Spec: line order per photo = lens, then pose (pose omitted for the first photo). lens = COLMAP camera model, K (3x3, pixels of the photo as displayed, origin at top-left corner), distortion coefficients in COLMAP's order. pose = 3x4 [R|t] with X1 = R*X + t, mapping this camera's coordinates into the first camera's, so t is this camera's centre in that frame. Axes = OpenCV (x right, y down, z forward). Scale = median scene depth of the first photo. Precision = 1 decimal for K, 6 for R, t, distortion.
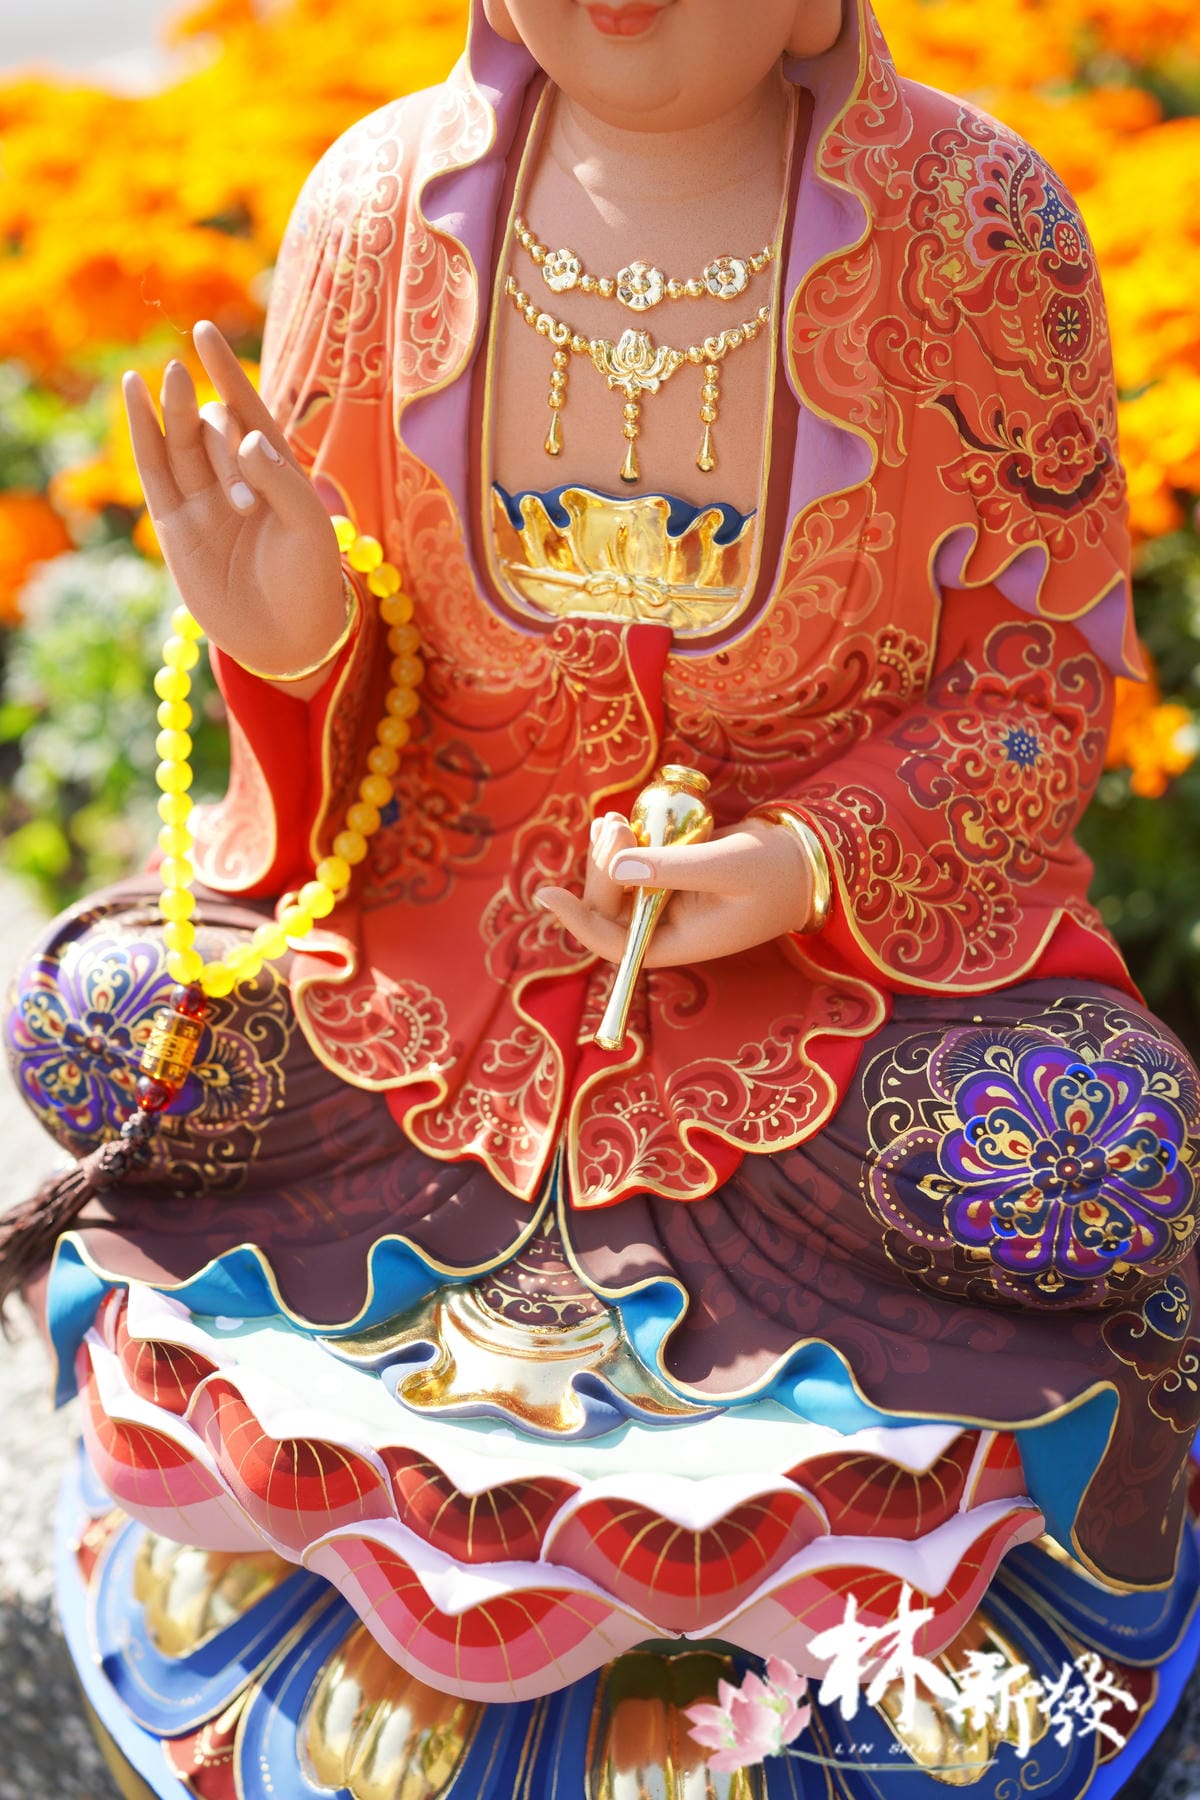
lens RADIAL K [[1966.1, 0, 600.0], [0, 1966.1, 900.0], [0, 0, 1]] dist [0.005846, 0.010762]
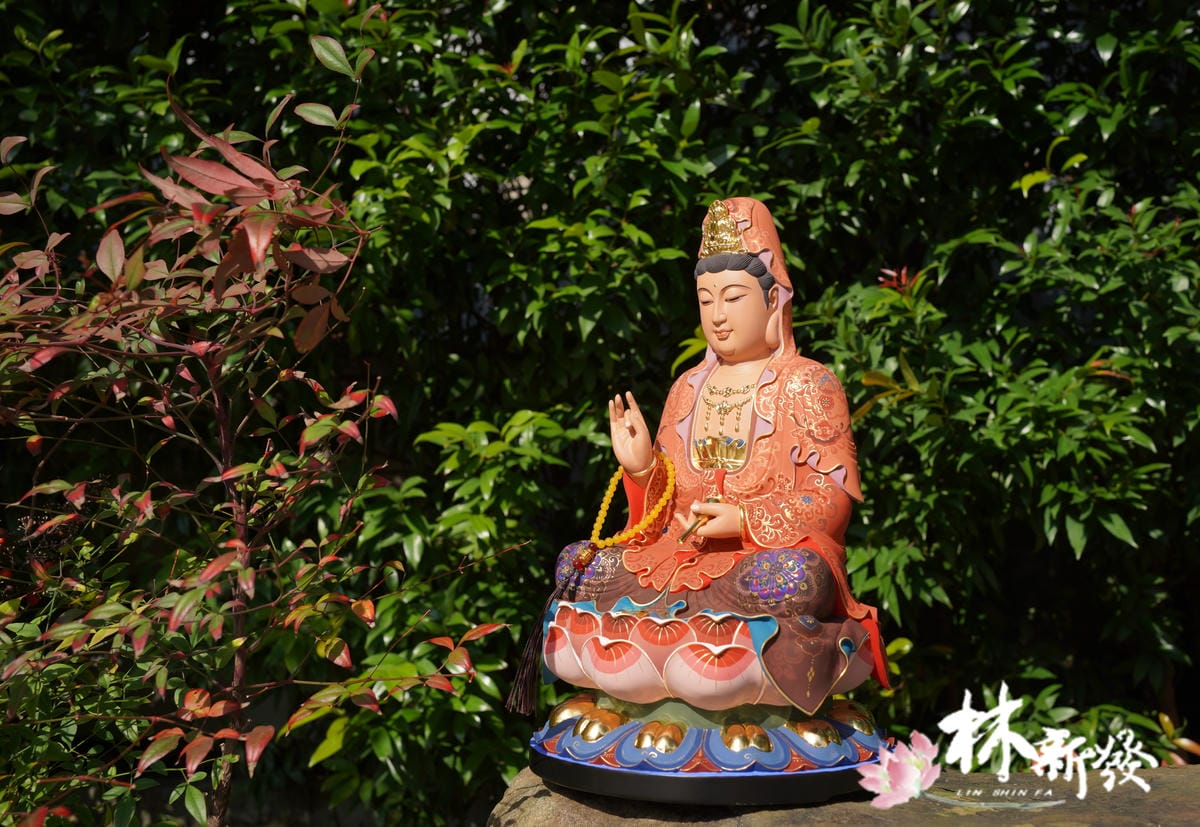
lens RADIAL K [[1374.5, 0, 600.0], [0, 1374.5, 413.5], [0, 0, 1]] dist [0.063955, -0.006690]
pose [[0.894287, 0.004073, -0.447475, 1.082165], [-0.254875, 0.826550, -0.501850, 1.267710], [0.367817, 0.562848, 0.740211, -1.265678]]
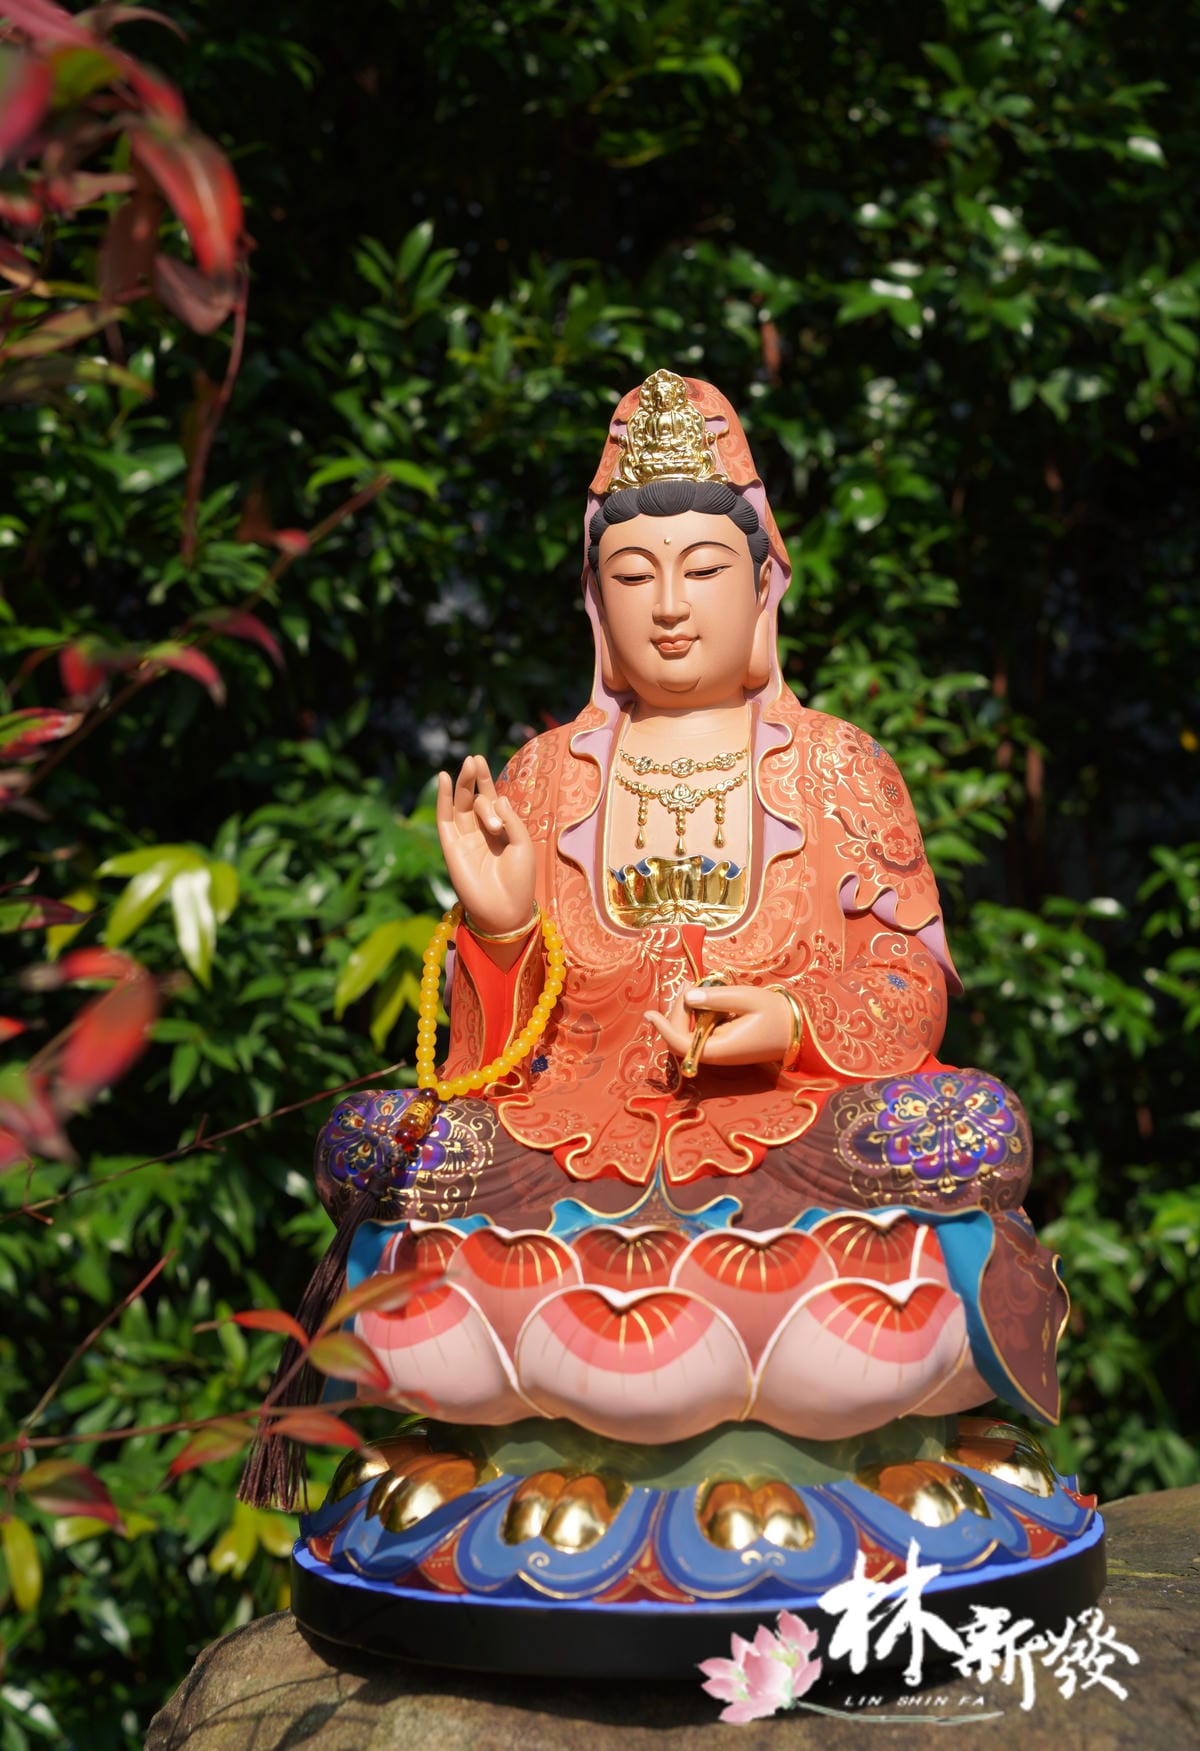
lens RADIAL K [[2005.6, 0, 630.2], [0, 2005.6, 877.3], [0, 0, 1]] dist [0.063955, -0.006690]
pose [[0.997393, 0.009218, 0.071575, -0.176327], [0.038296, 0.773035, -0.633206, 1.060072], [-0.061167, 0.634296, 0.770667, -0.516683]]
